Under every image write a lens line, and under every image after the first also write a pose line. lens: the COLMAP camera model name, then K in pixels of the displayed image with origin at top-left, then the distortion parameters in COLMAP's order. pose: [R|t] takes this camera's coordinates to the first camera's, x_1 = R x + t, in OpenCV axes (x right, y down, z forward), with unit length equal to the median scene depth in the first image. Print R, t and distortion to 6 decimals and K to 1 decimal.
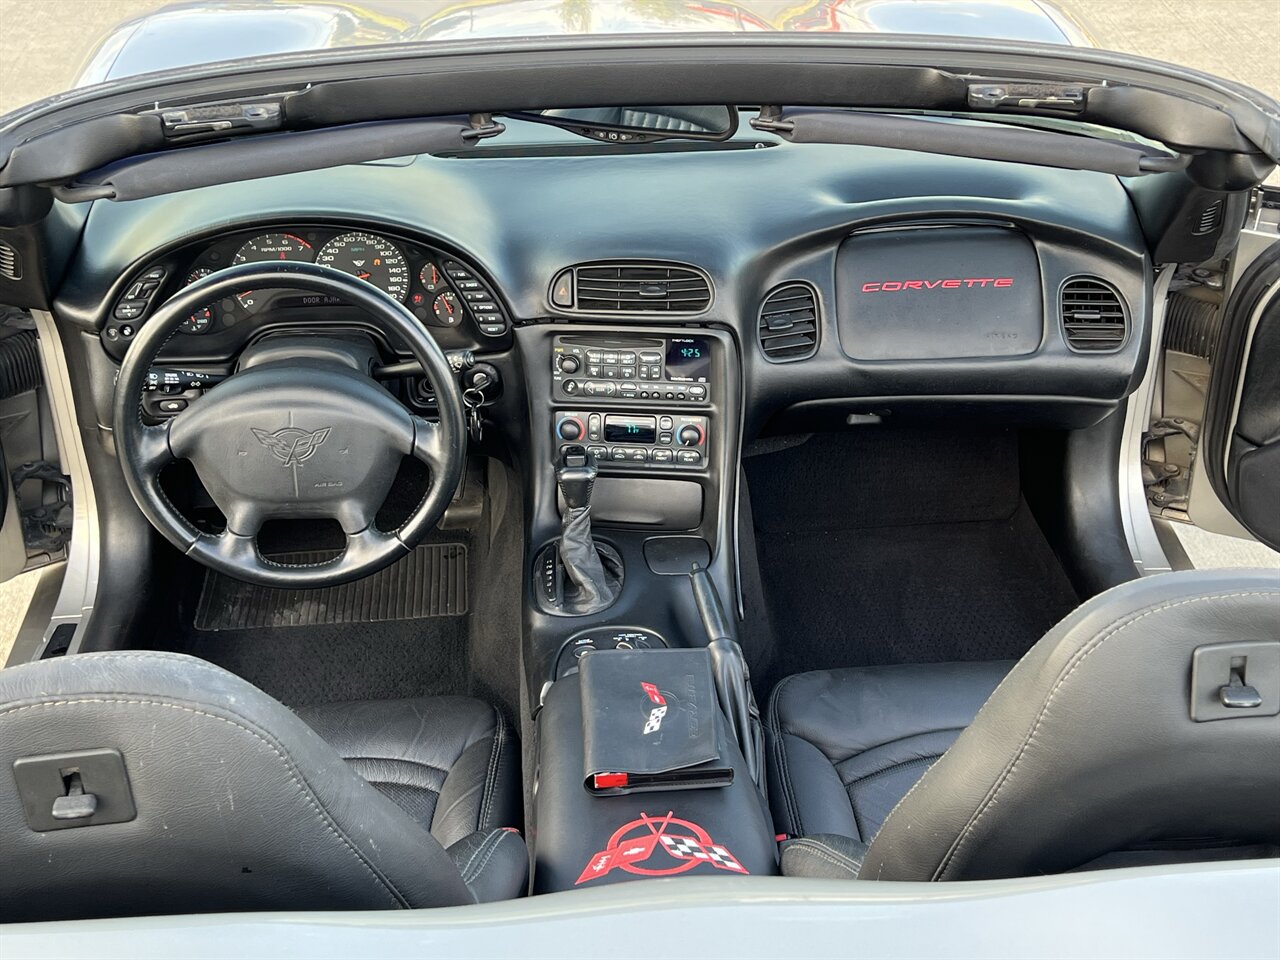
lens RADIAL K [[1738.2, 0, 678.8], [0, 1738.2, 473.1], [0, 0, 1]] dist [0.139440, -0.083723]
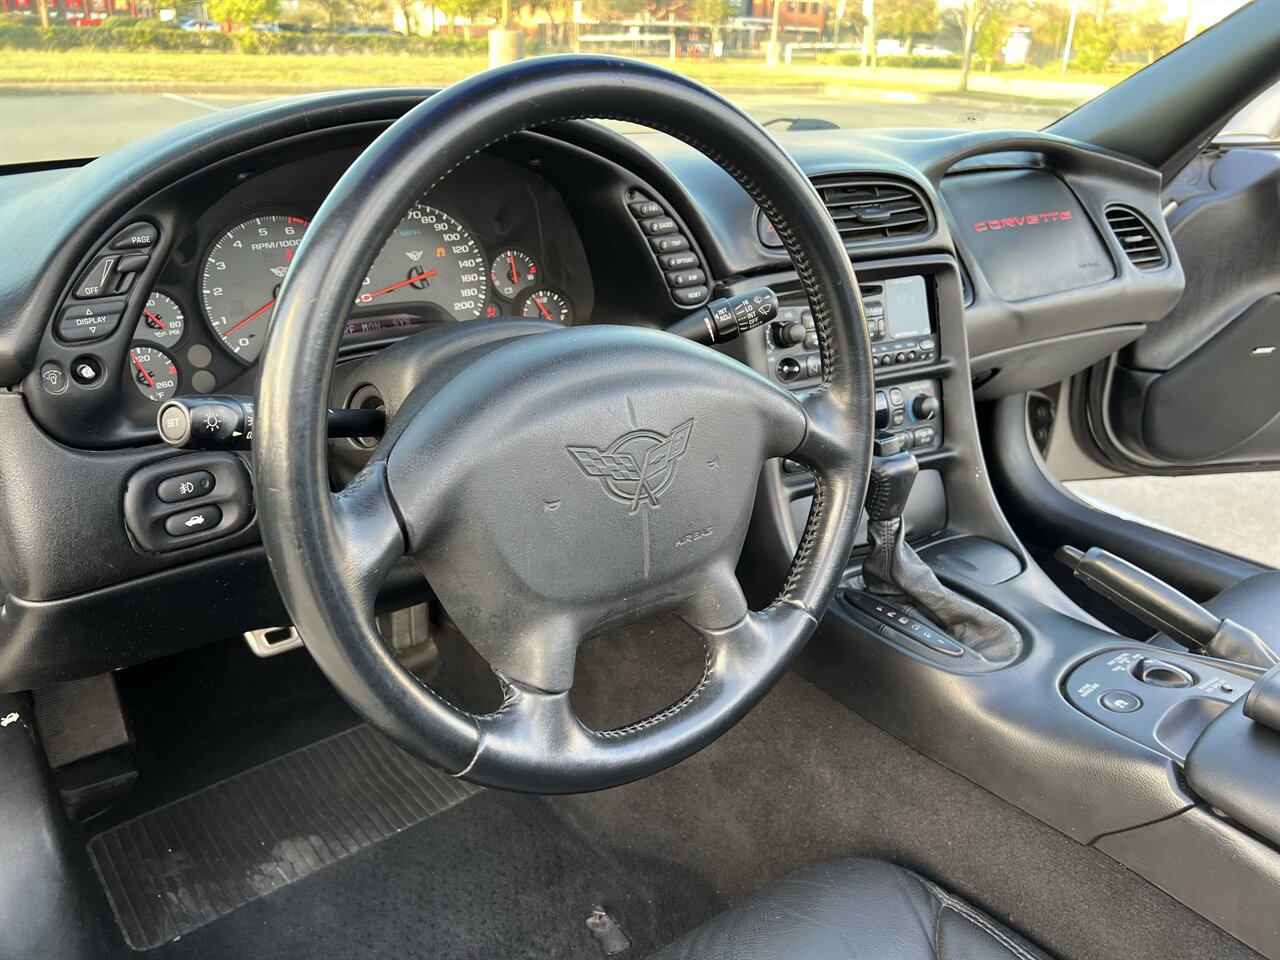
lens RADIAL K [[970.2, 0, 637.7], [0, 970.2, 488.3], [0, 0, 1]] dist [0.045975, -0.053336]
pose [[0.828564, -0.202772, 0.521885, -0.336022], [0.278053, 0.958070, -0.069201, 0.007379], [-0.485971, 0.202449, 0.850204, 0.720835]]
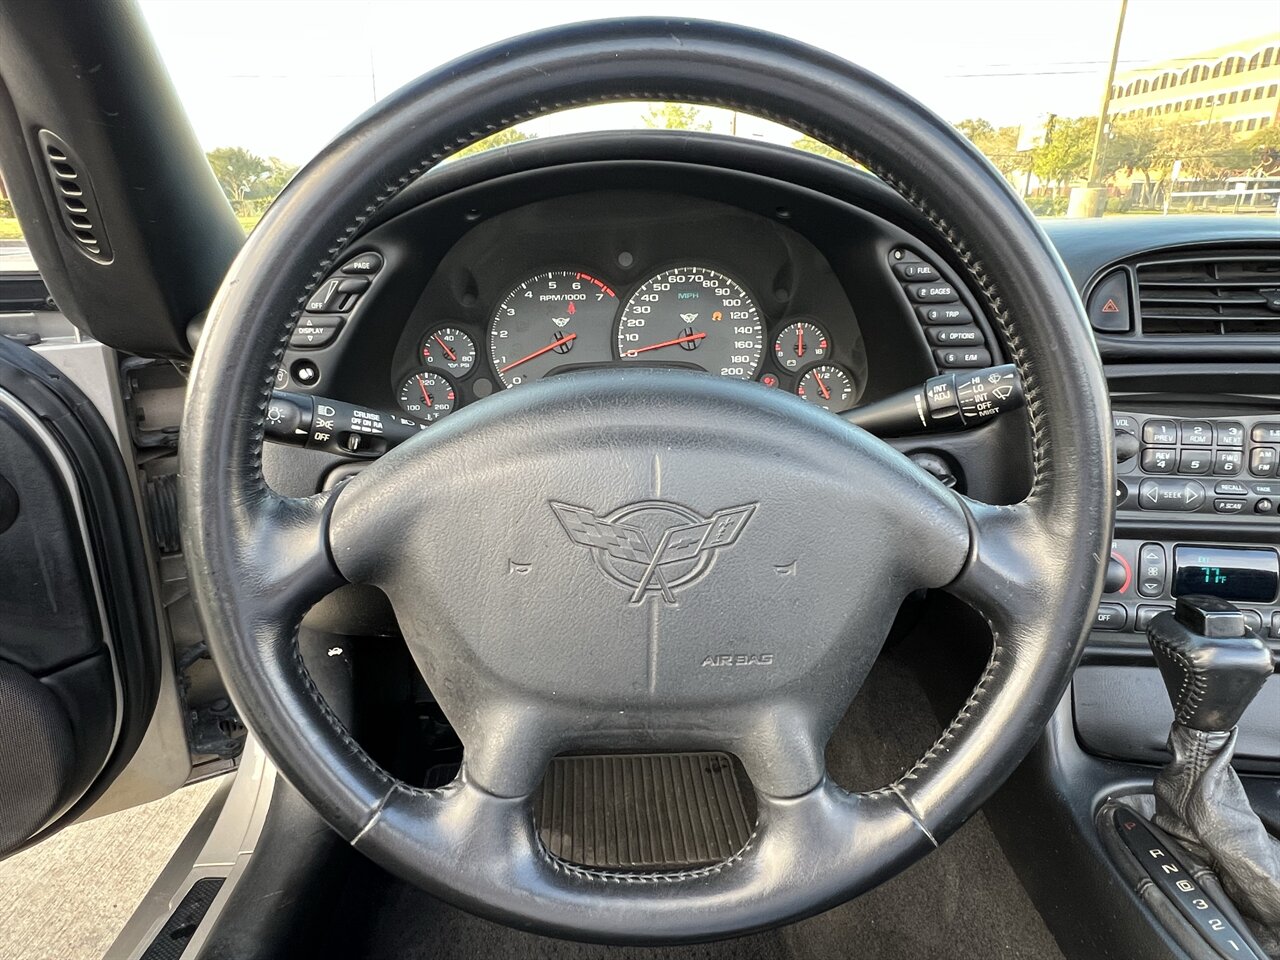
lens RADIAL K [[795.0, 0, 633.0], [0, 795.0, 501.1], [0, 0, 1]] dist [0.004620, -0.014556]
pose [[0.999370, 0.013965, -0.032614, -0.204600], [-0.020865, 0.974836, -0.221946, 0.010667], [0.028694, 0.222486, 0.974513, 0.776566]]
